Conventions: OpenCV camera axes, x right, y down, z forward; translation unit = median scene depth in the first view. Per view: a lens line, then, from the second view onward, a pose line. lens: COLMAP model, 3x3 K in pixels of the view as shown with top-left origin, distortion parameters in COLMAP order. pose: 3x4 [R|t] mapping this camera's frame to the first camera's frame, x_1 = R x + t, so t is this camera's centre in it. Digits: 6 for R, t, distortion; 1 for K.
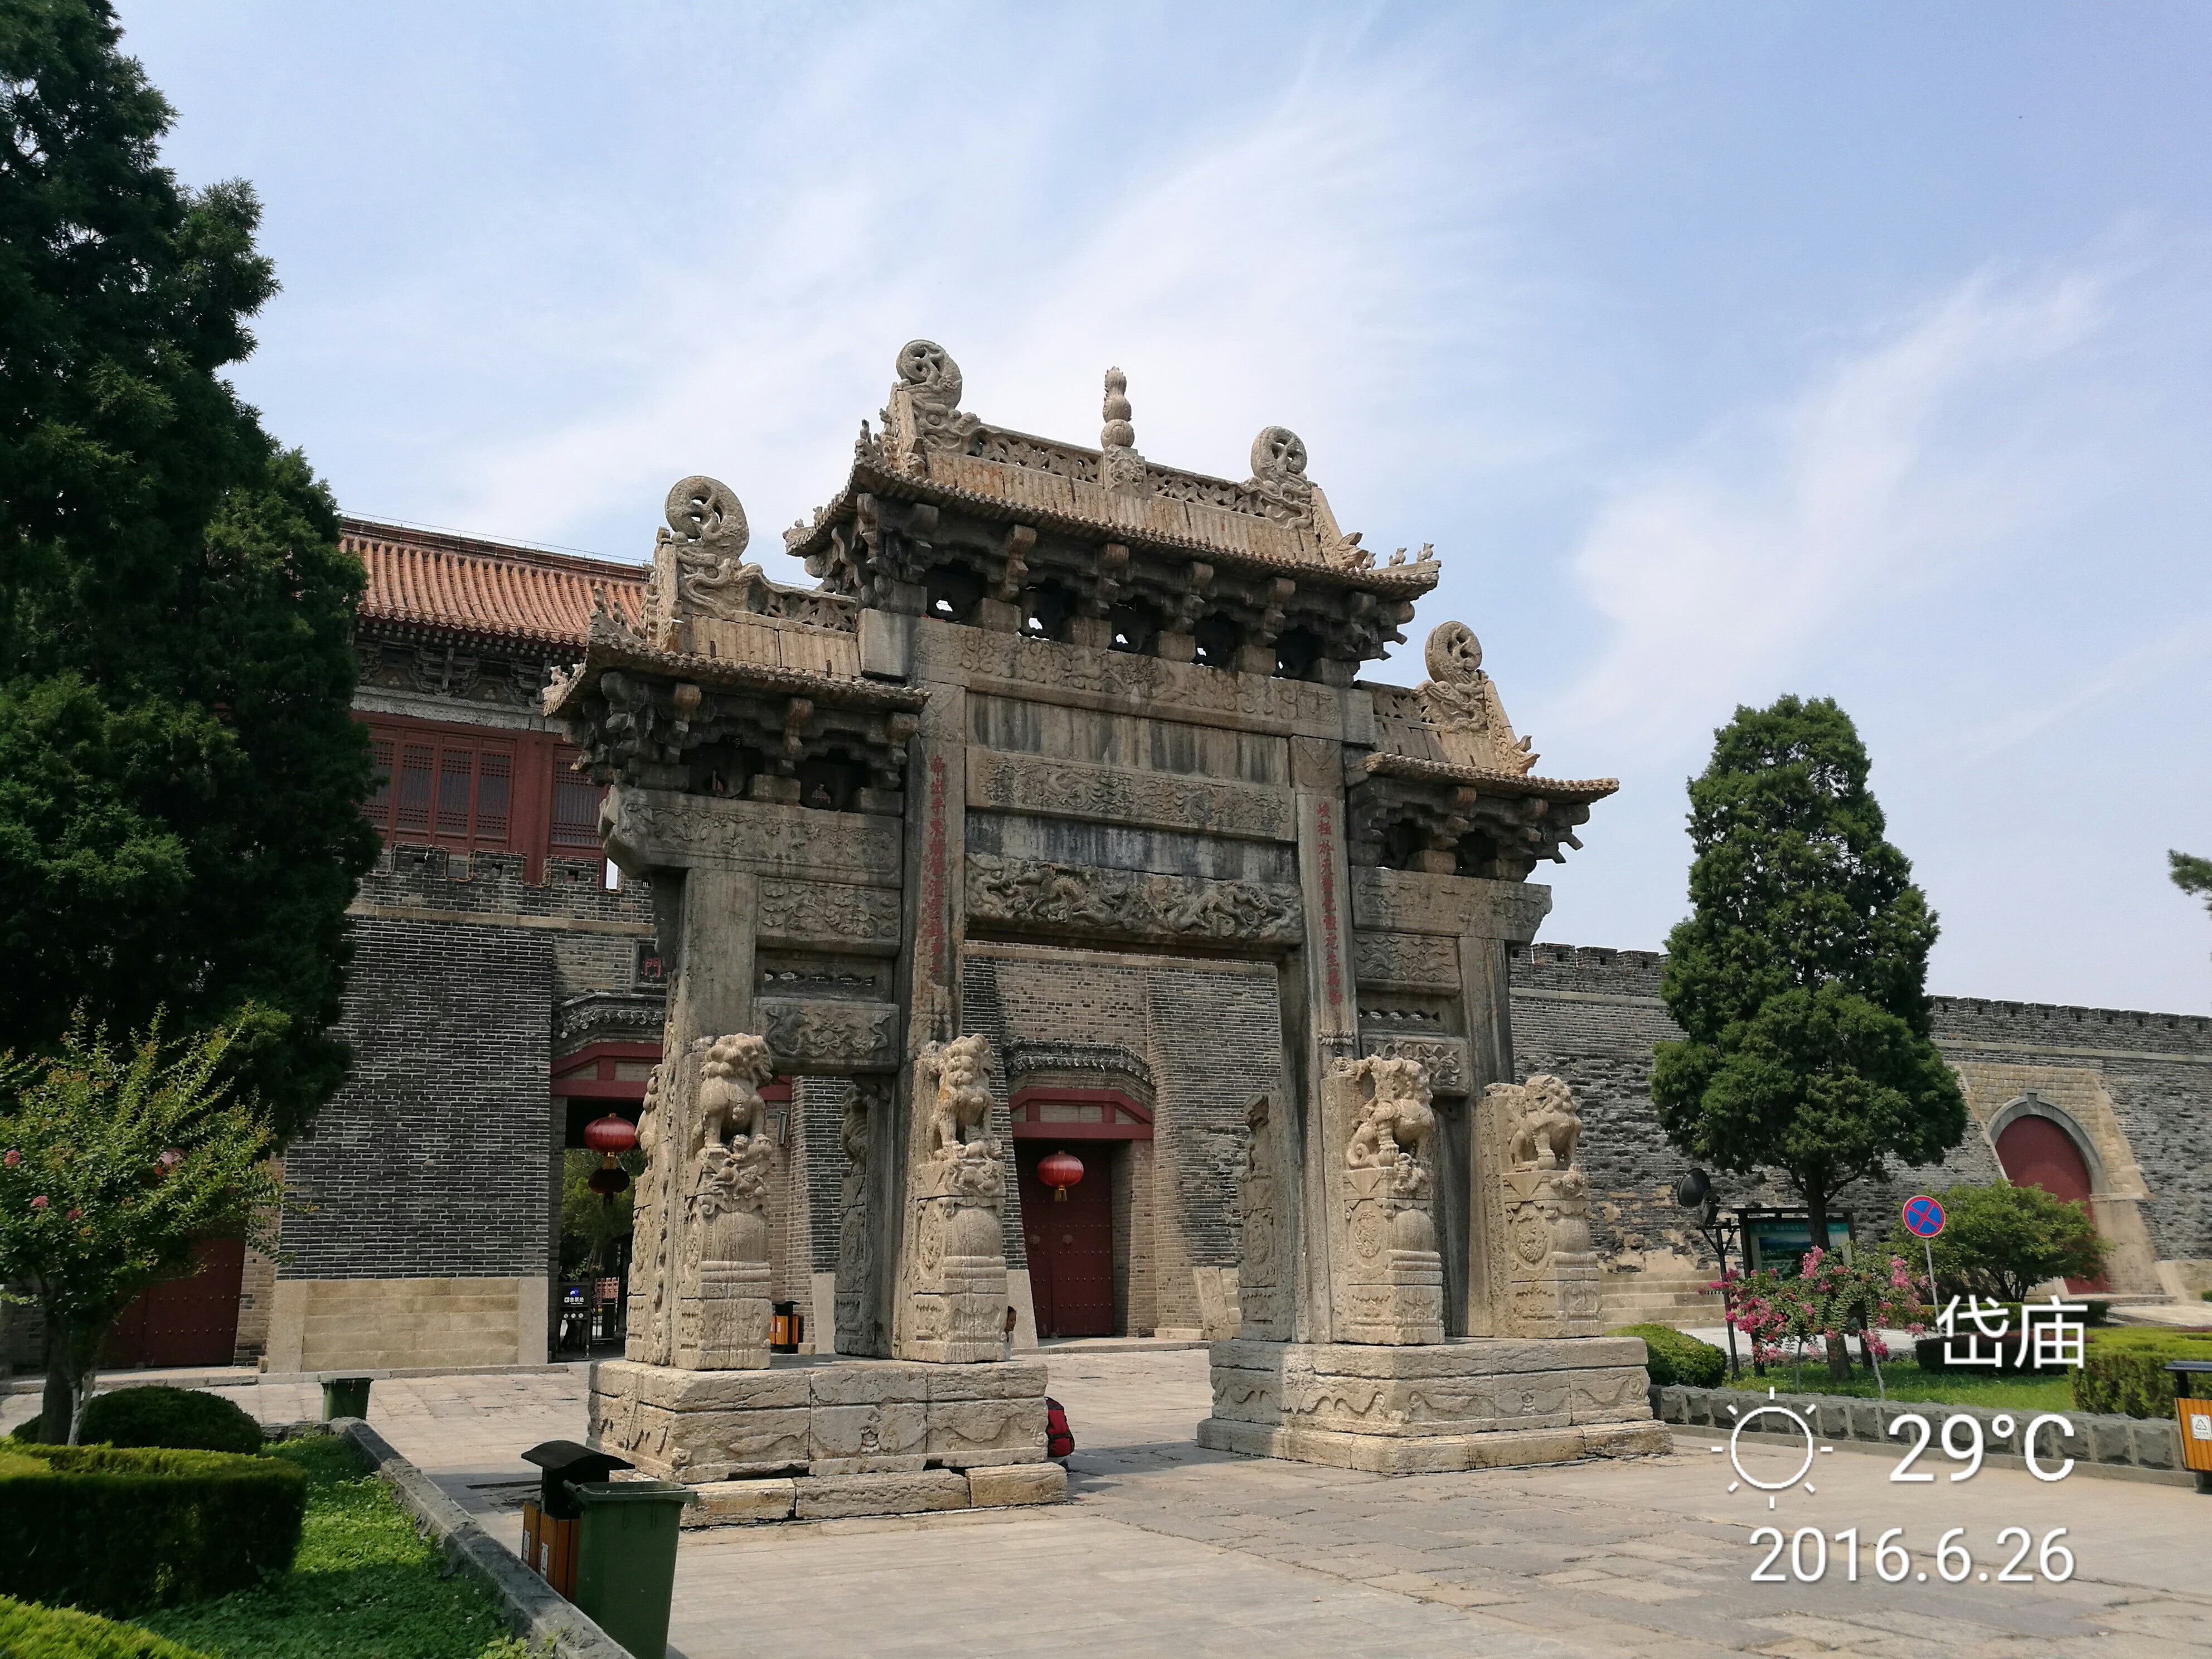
lens RADIAL K [[1718.1, 0, 1092.3], [0, 1718.1, 784.7], [0, 0, 1]] dist [0.028691, -0.049939]
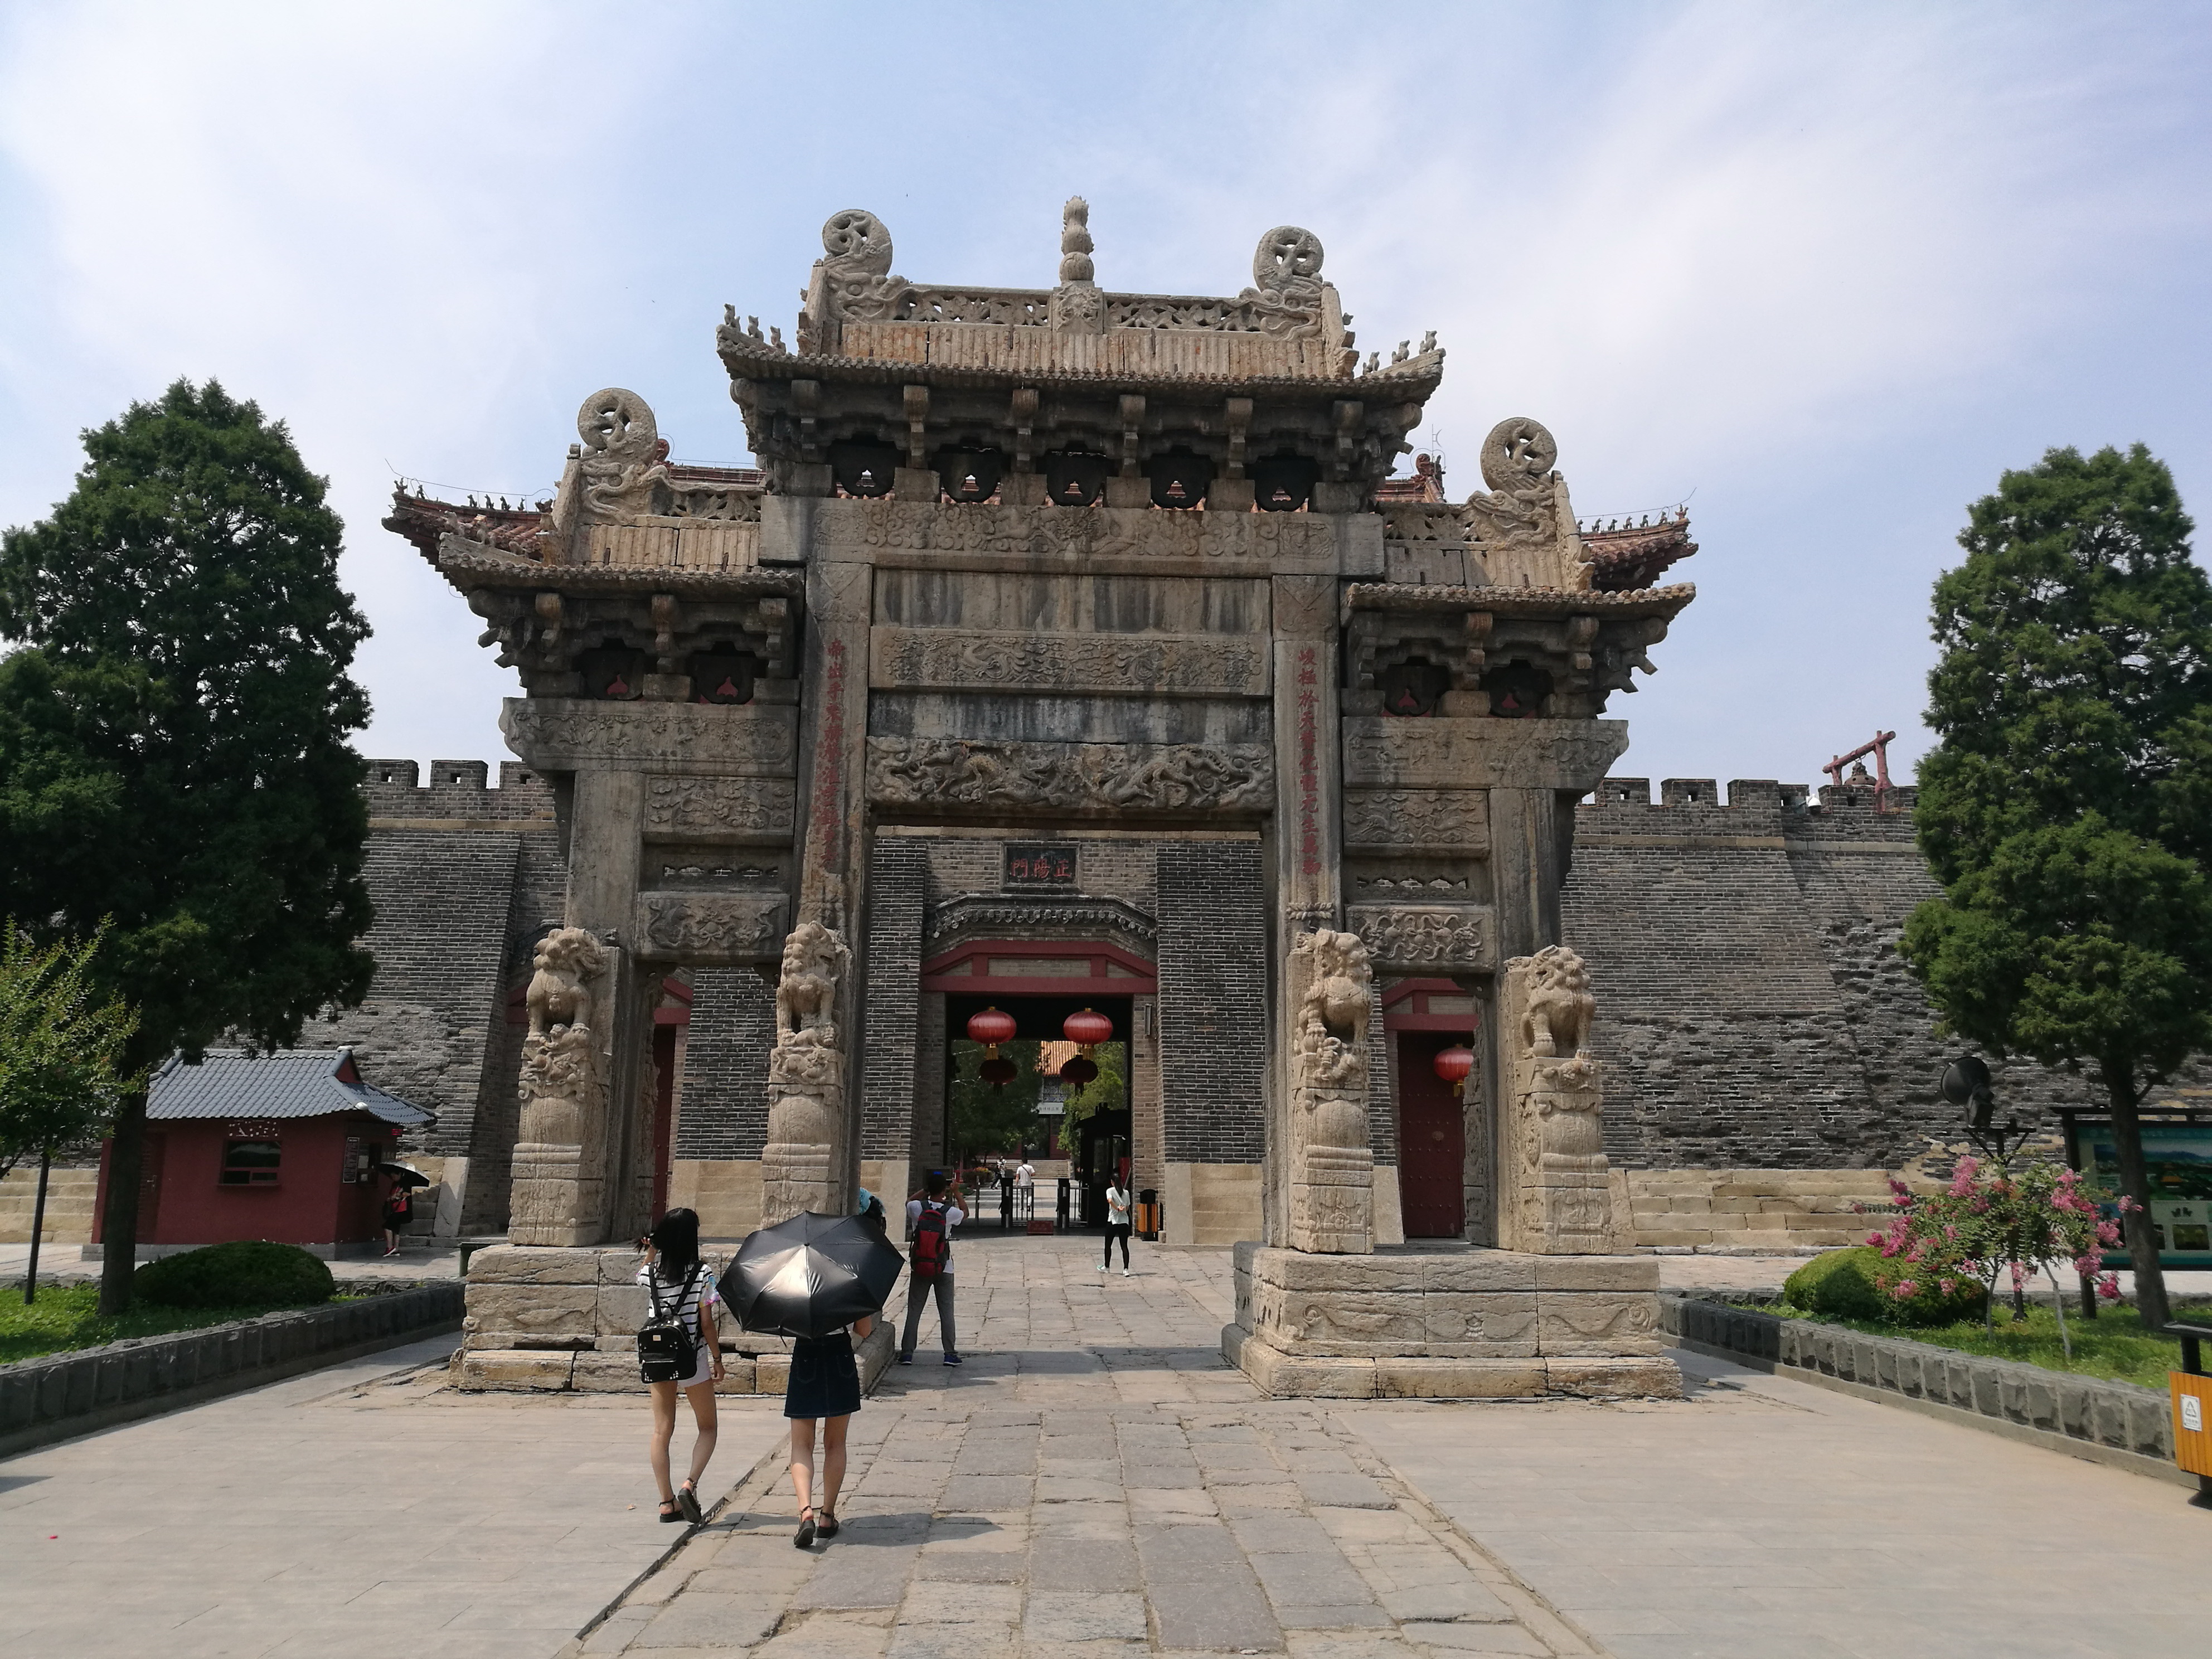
lens RADIAL K [[1718.1, 0, 1088.6], [0, 1718.1, 798.2], [0, 0, 1]] dist [0.028691, -0.049939]
pose [[0.912857, -0.062358, -0.403490, 0.392981], [0.088713, 0.994951, 0.046939, 0.036720], [0.398526, -0.078643, 0.913779, 0.147065]]
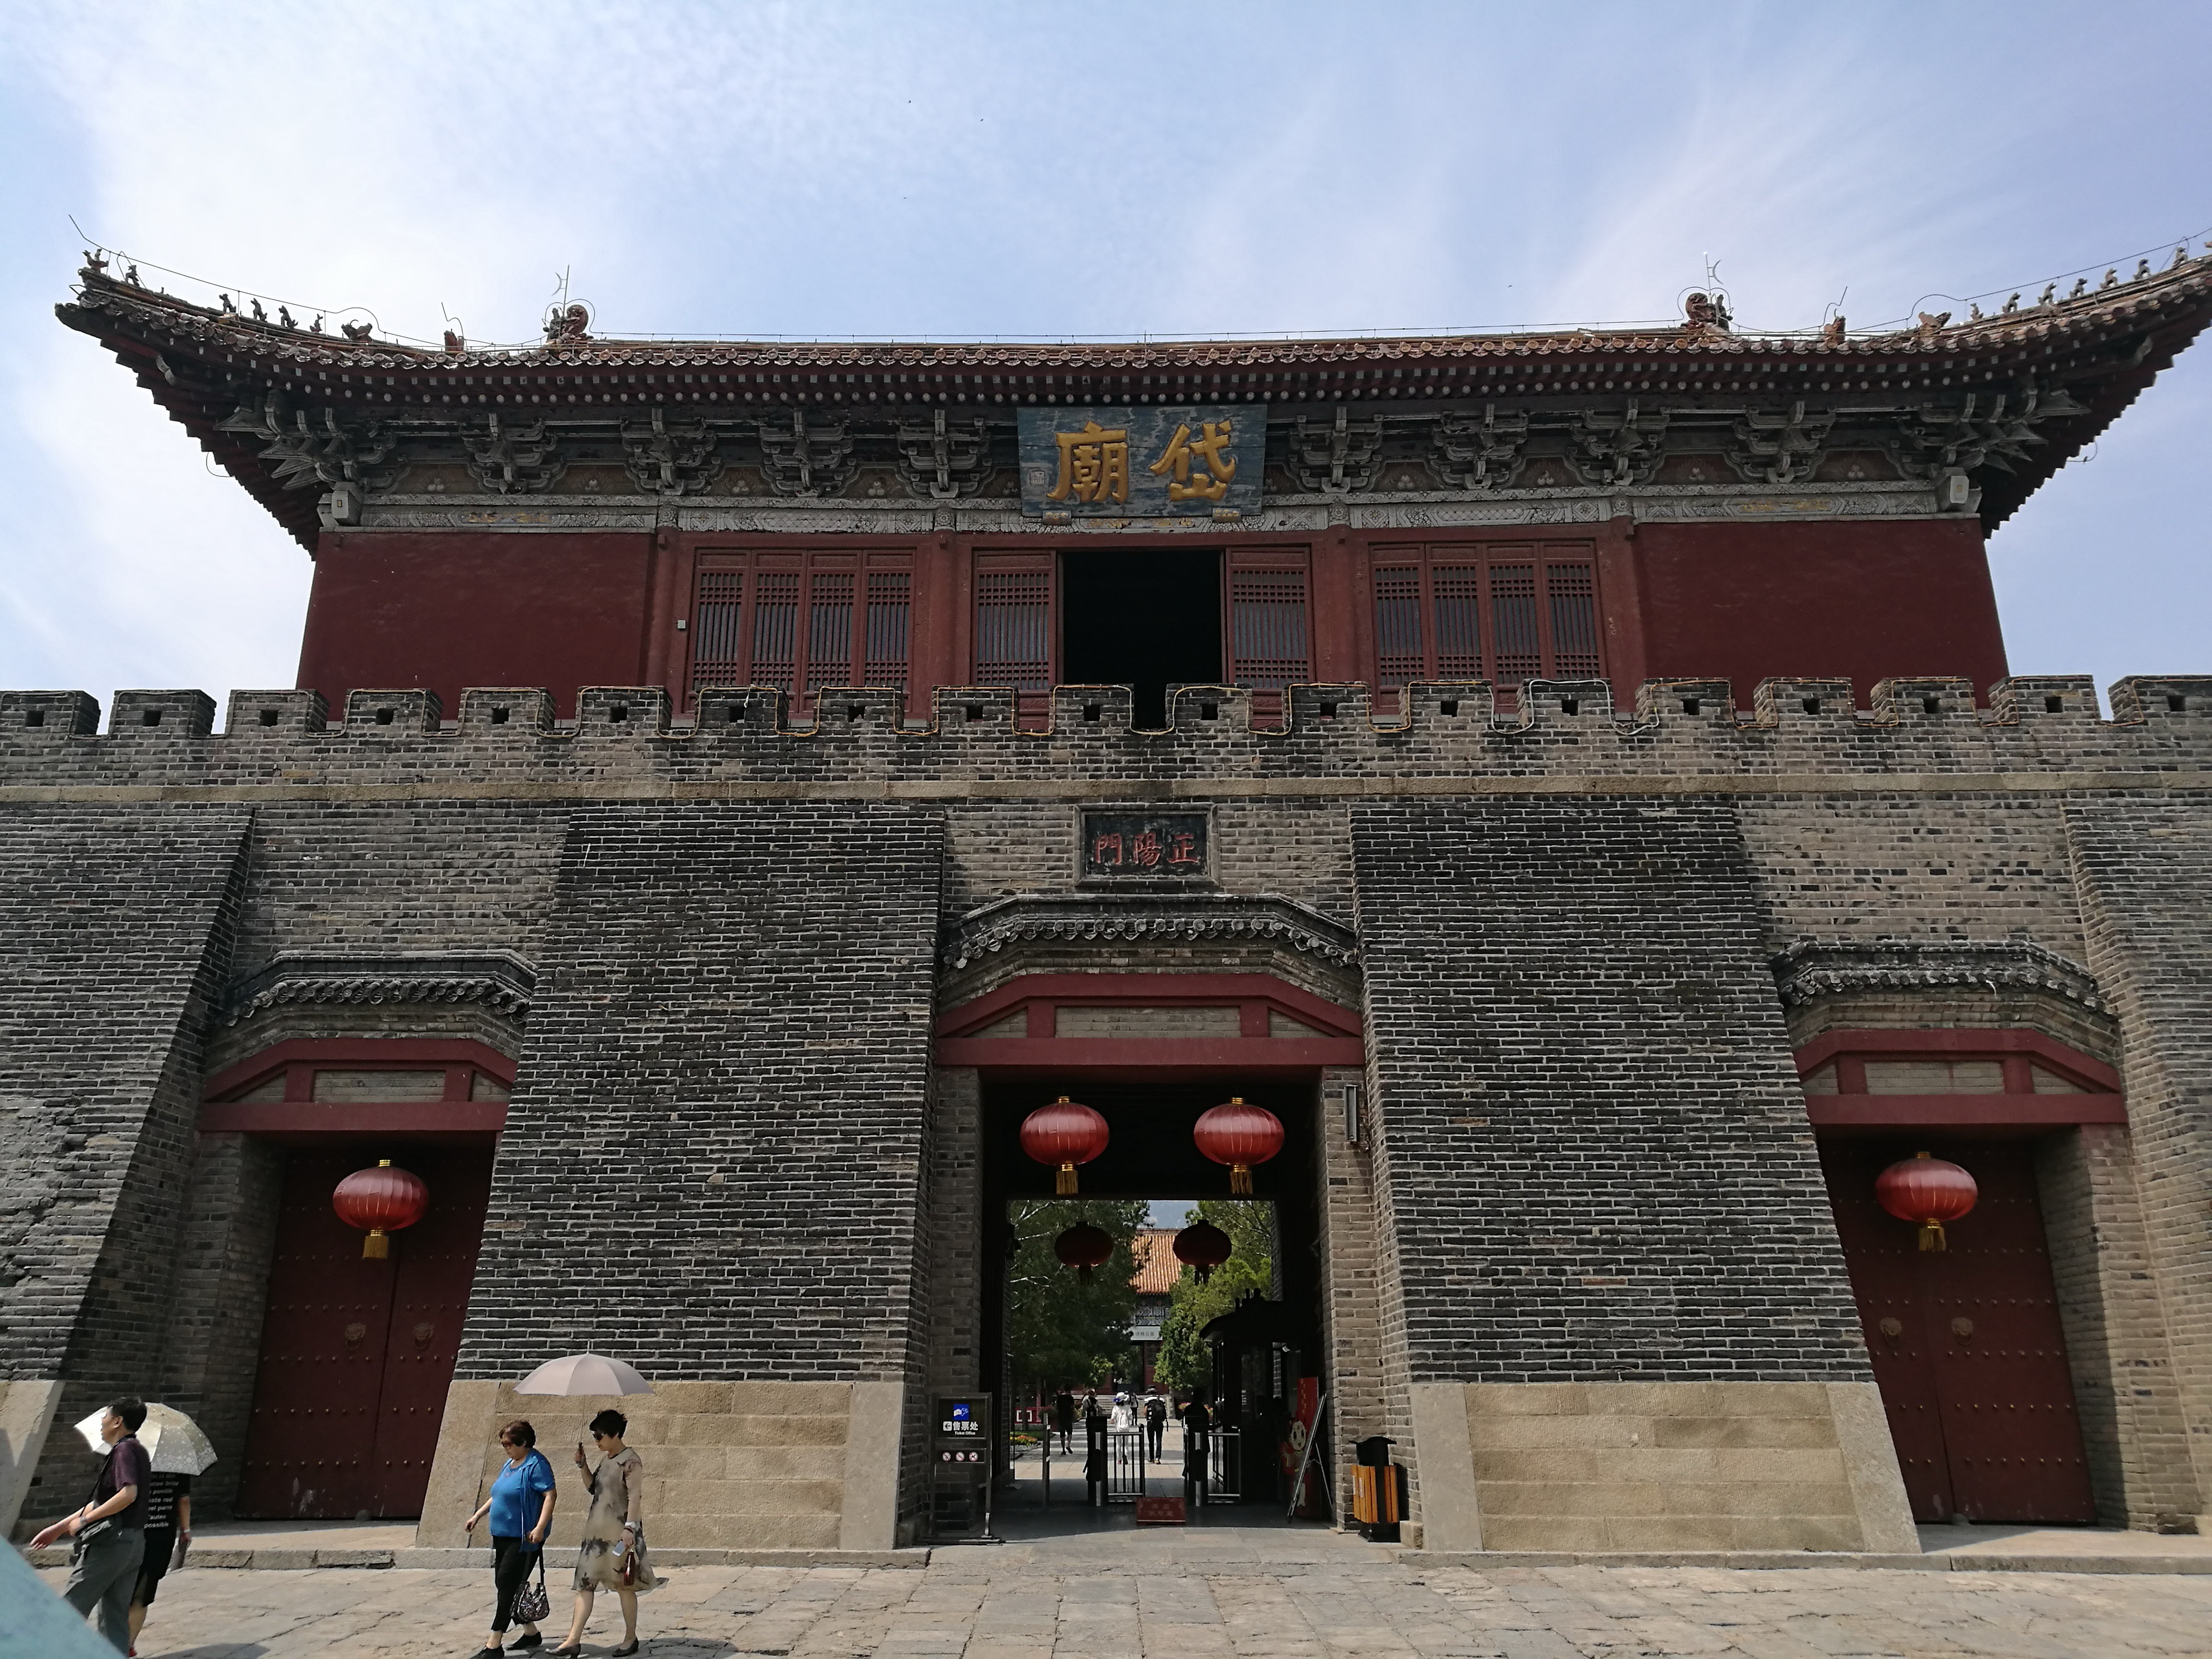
lens RADIAL K [[1718.1, 0, 1090.3], [0, 1718.1, 805.6], [0, 0, 1]] dist [0.028691, -0.049939]
pose [[0.893630, -0.124841, -0.431092, -0.011405], [0.105822, 0.992062, -0.067930, 0.252812], [0.436151, 0.015085, 0.899747, 0.911287]]
